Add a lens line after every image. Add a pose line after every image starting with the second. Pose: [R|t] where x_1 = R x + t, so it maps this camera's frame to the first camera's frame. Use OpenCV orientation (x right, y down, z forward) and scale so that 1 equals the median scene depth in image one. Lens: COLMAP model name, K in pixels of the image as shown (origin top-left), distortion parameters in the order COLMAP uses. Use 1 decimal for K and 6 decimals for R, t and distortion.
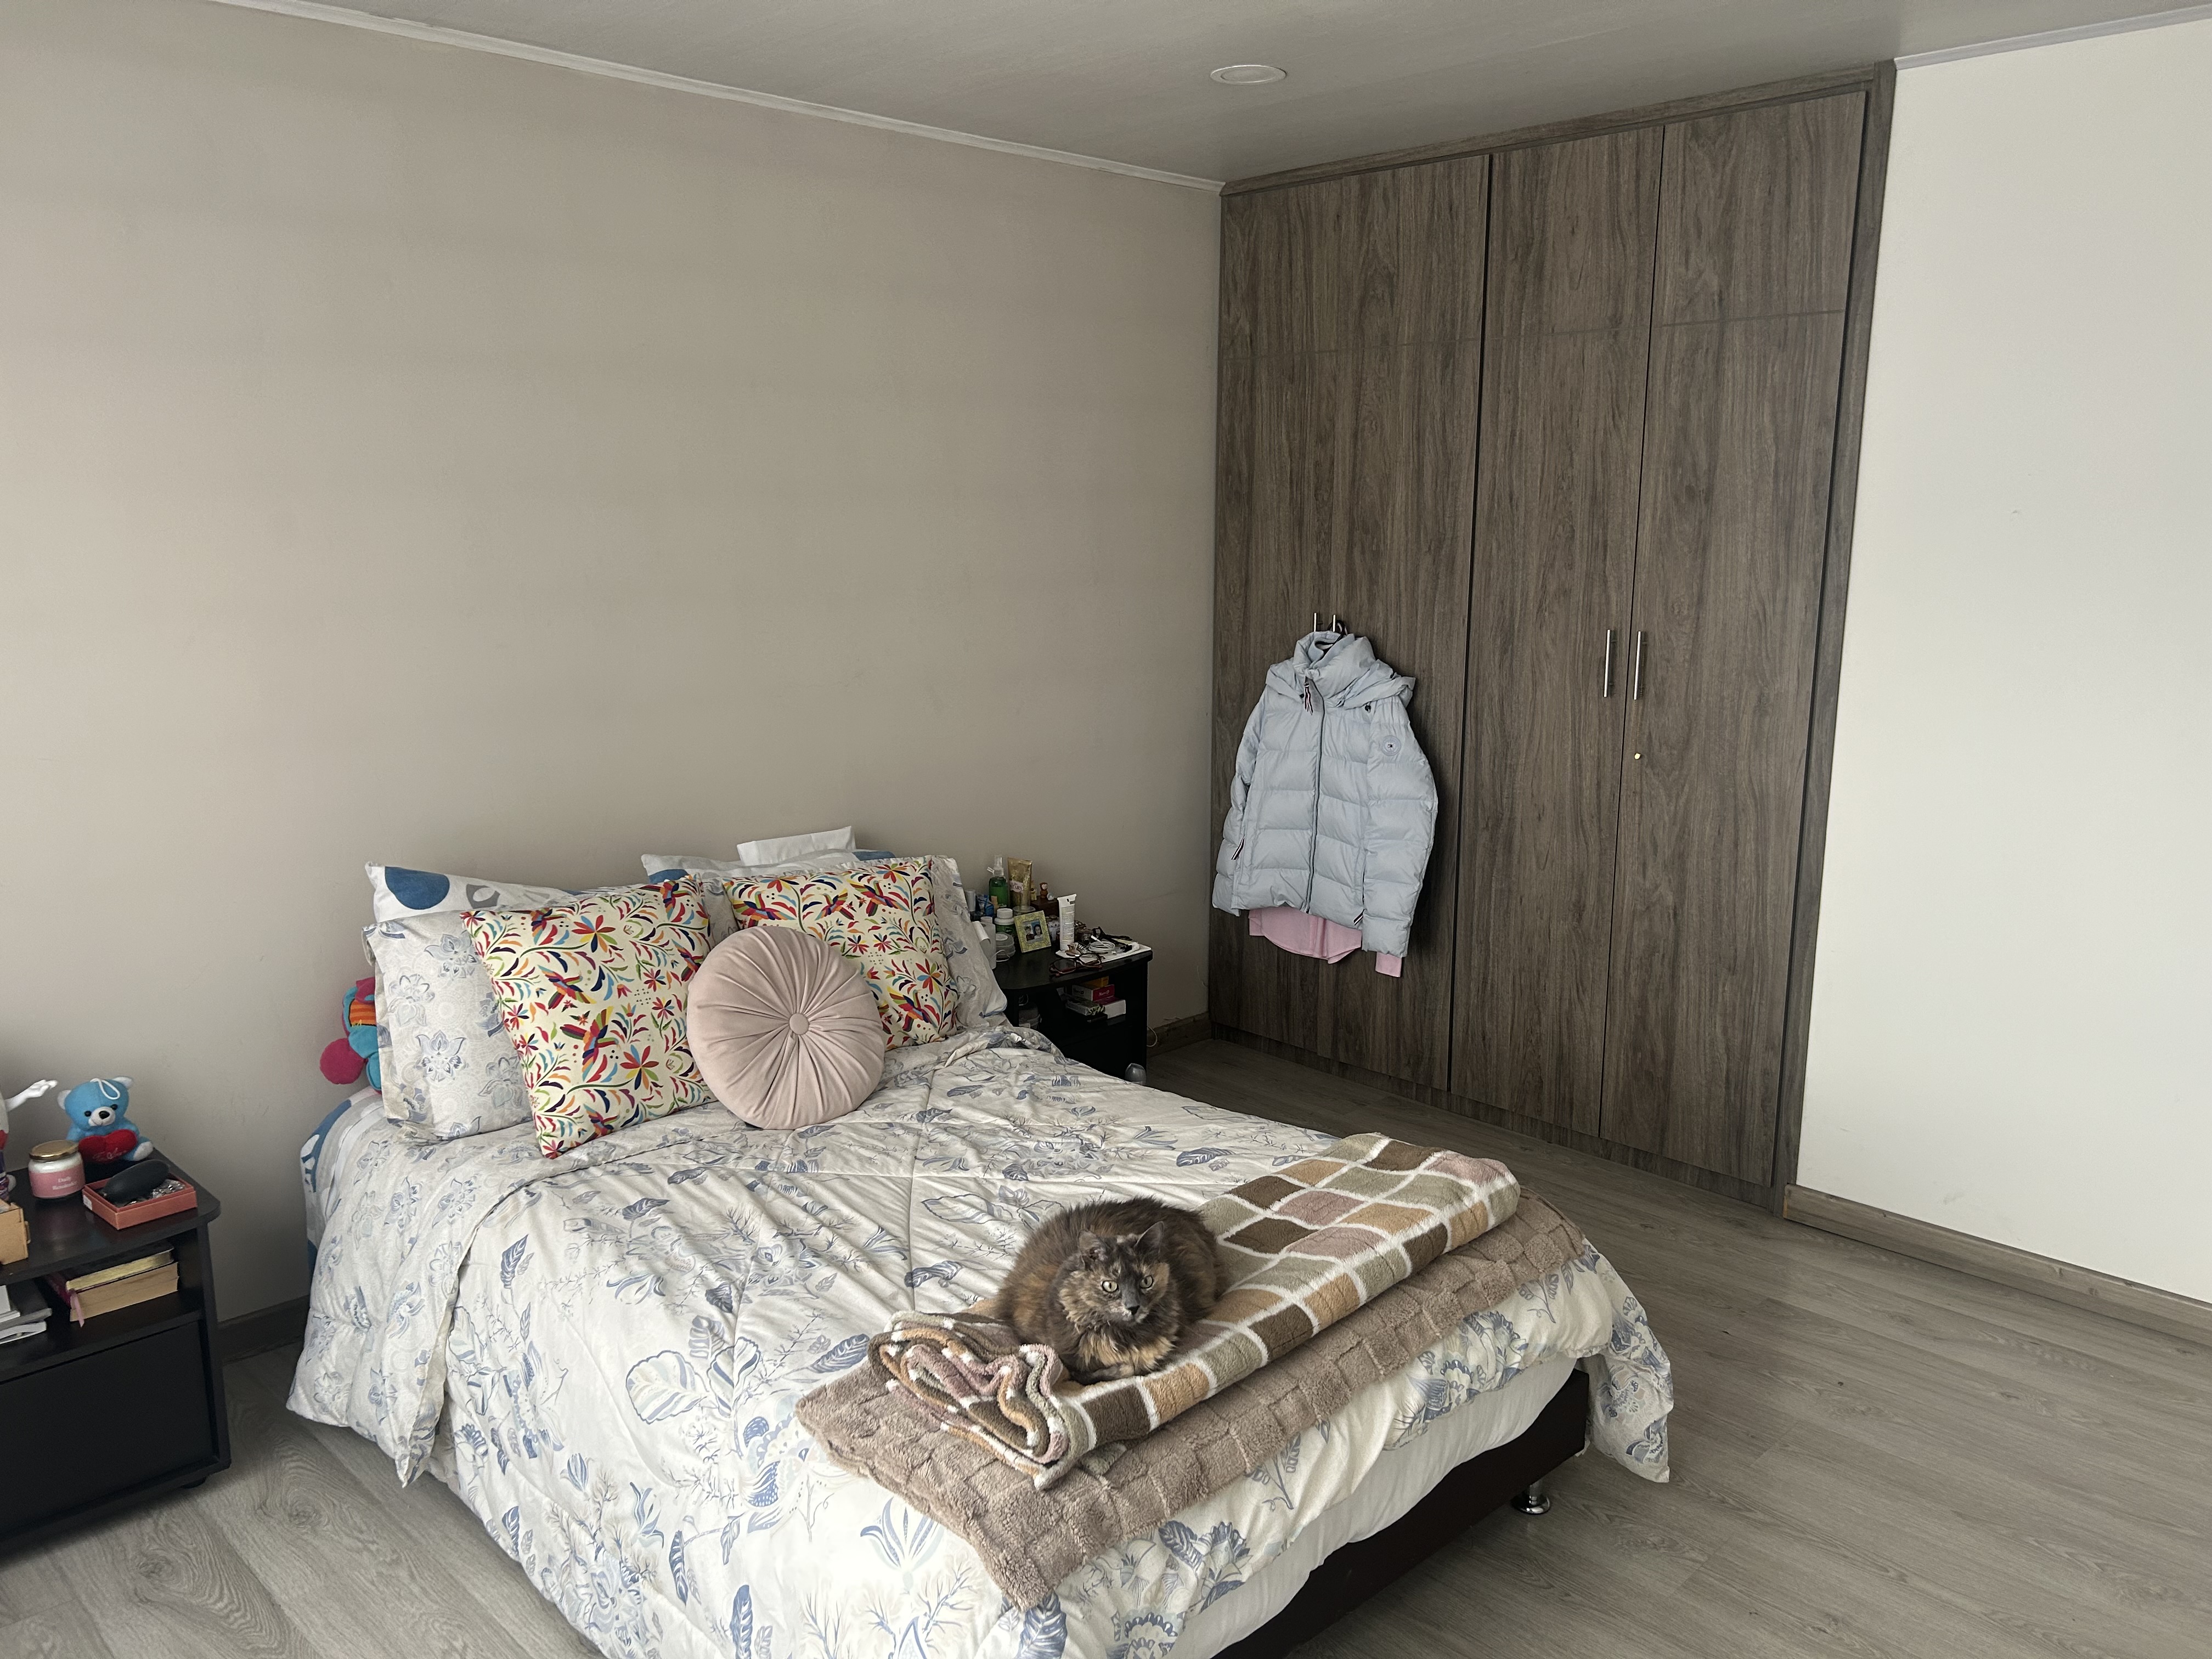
lens RADIAL K [[1674.5, 0, 1100.1], [0, 1674.5, 825.2], [0, 0, 1]] dist [0.043030, -0.004557]
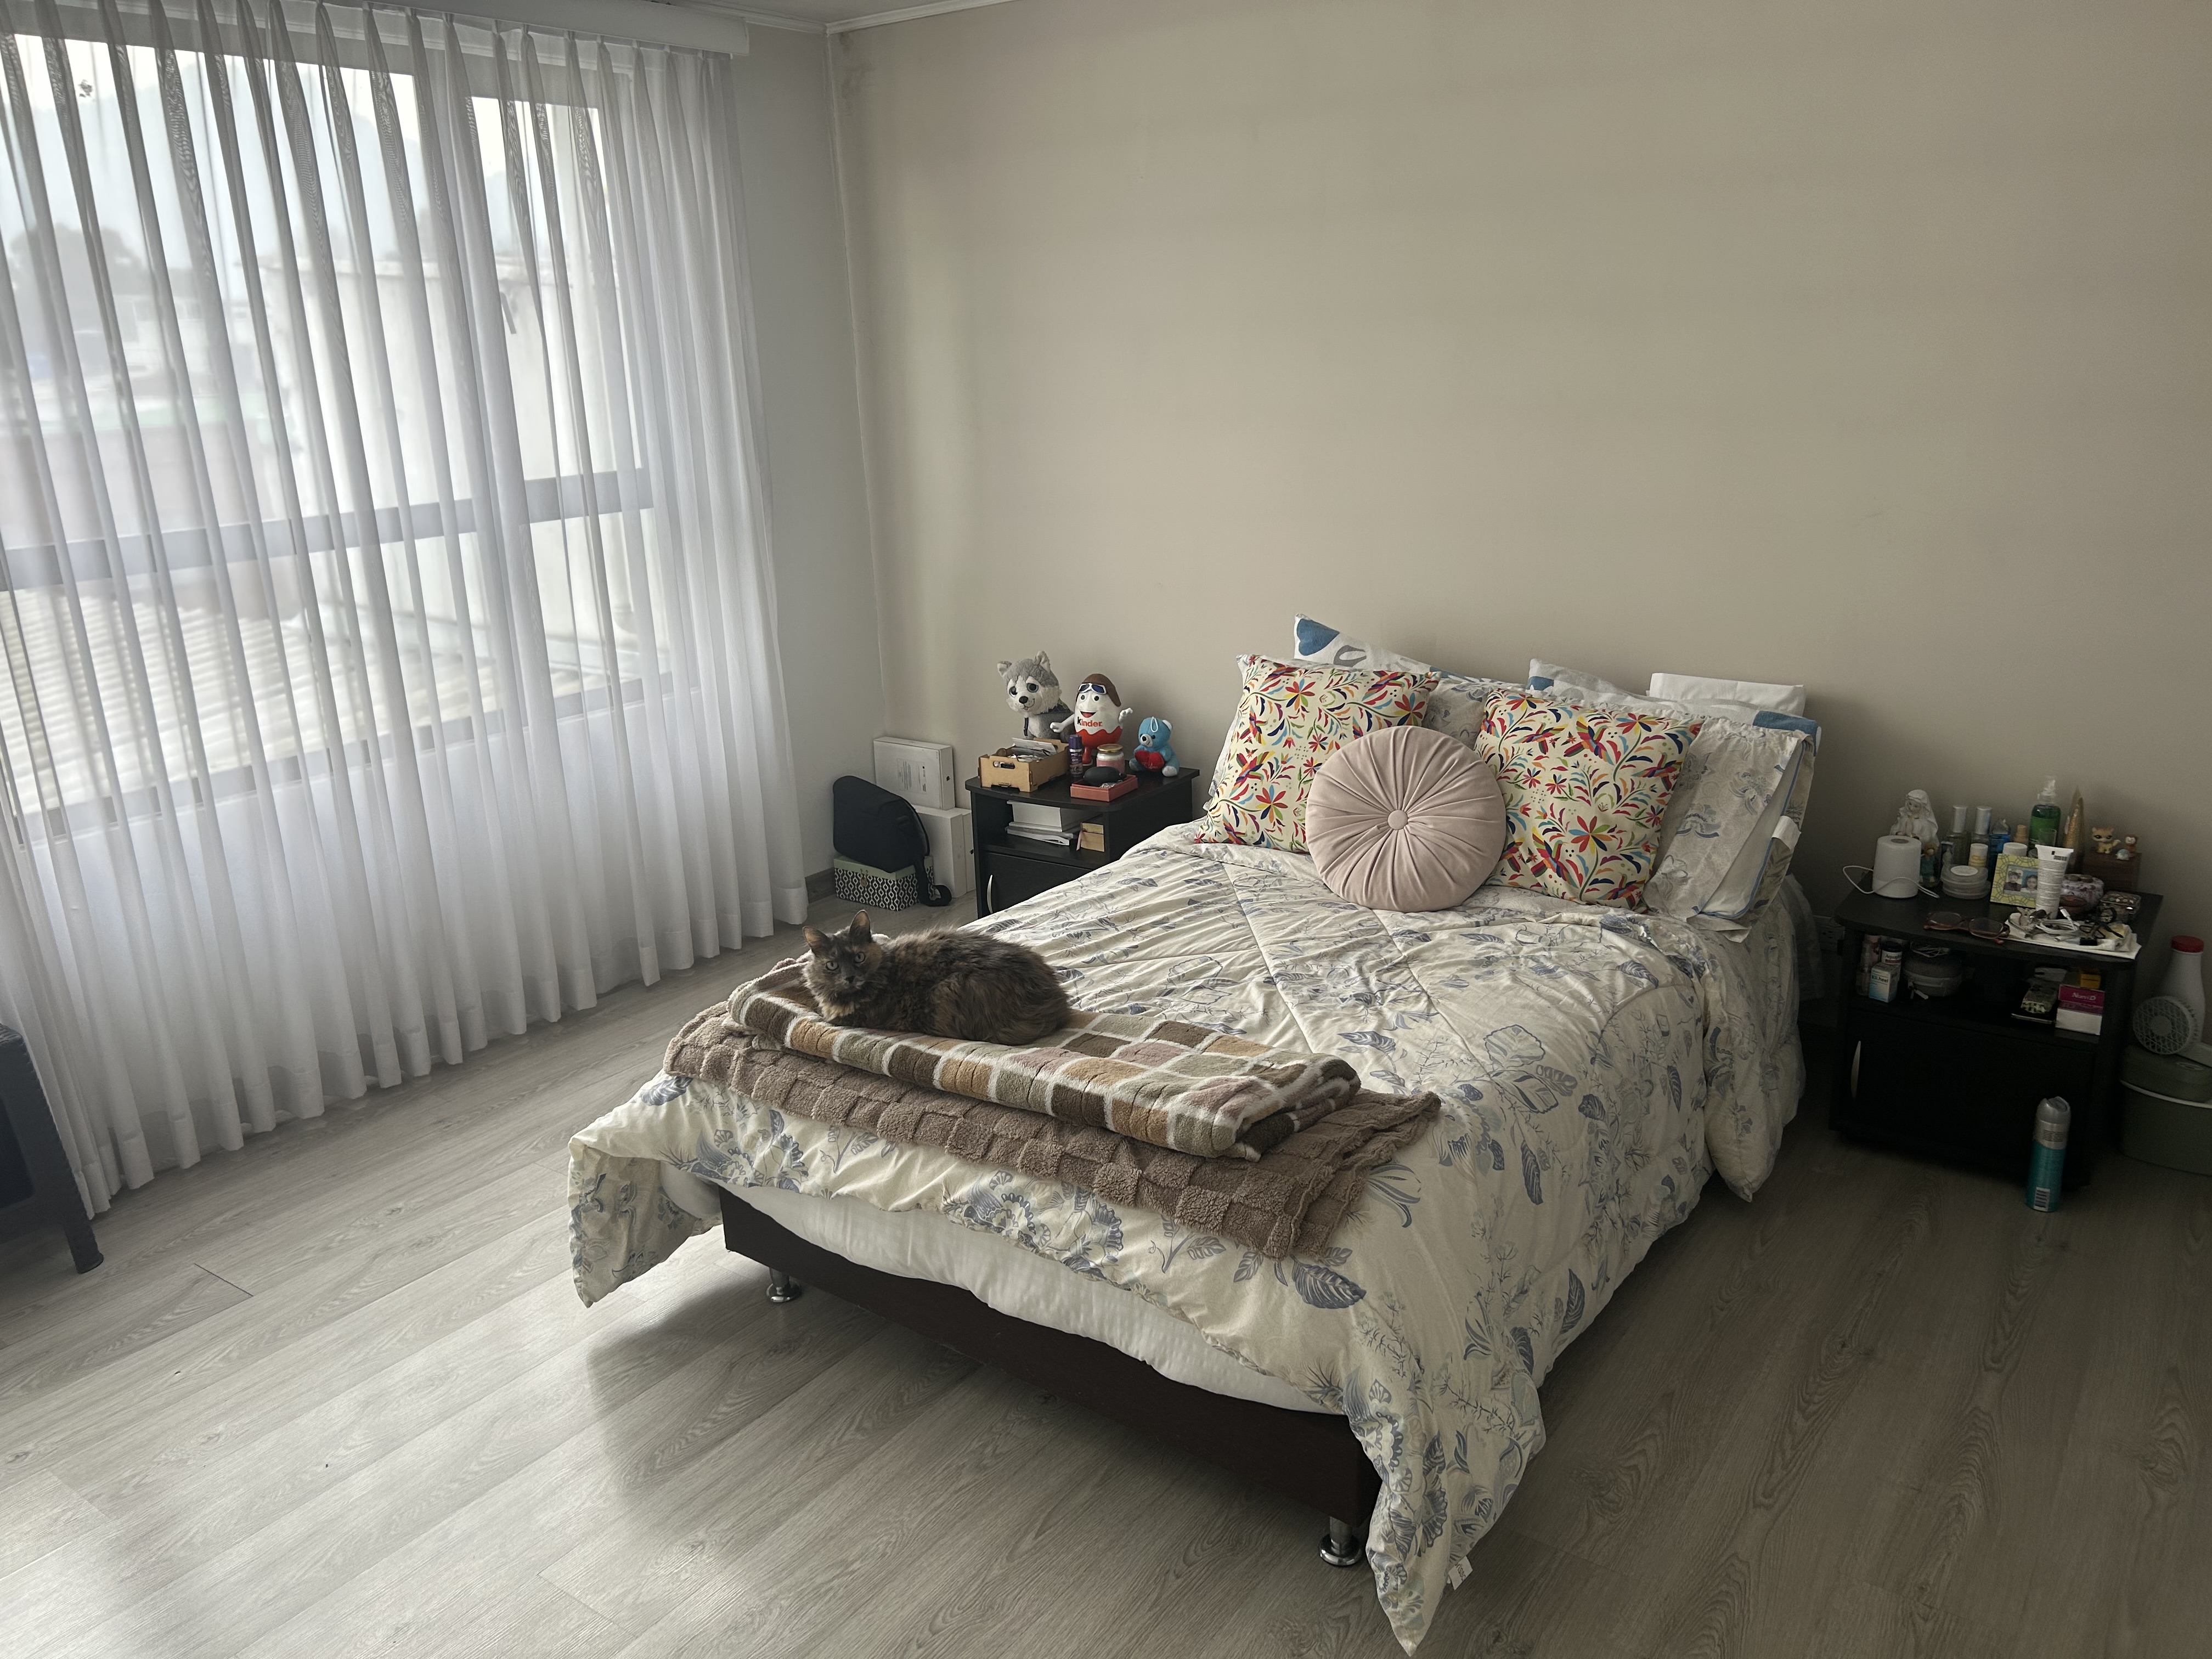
lens RADIAL K [[1674.5, 0, 1102.5], [0, 1674.5, 834.3], [0, 0, 1]] dist [0.043030, -0.004557]
pose [[0.162117, 0.272782, -0.948318, 0.878141], [-0.147275, 0.956956, 0.250090, -0.124030], [0.975719, 0.099120, 0.195313, 0.641298]]
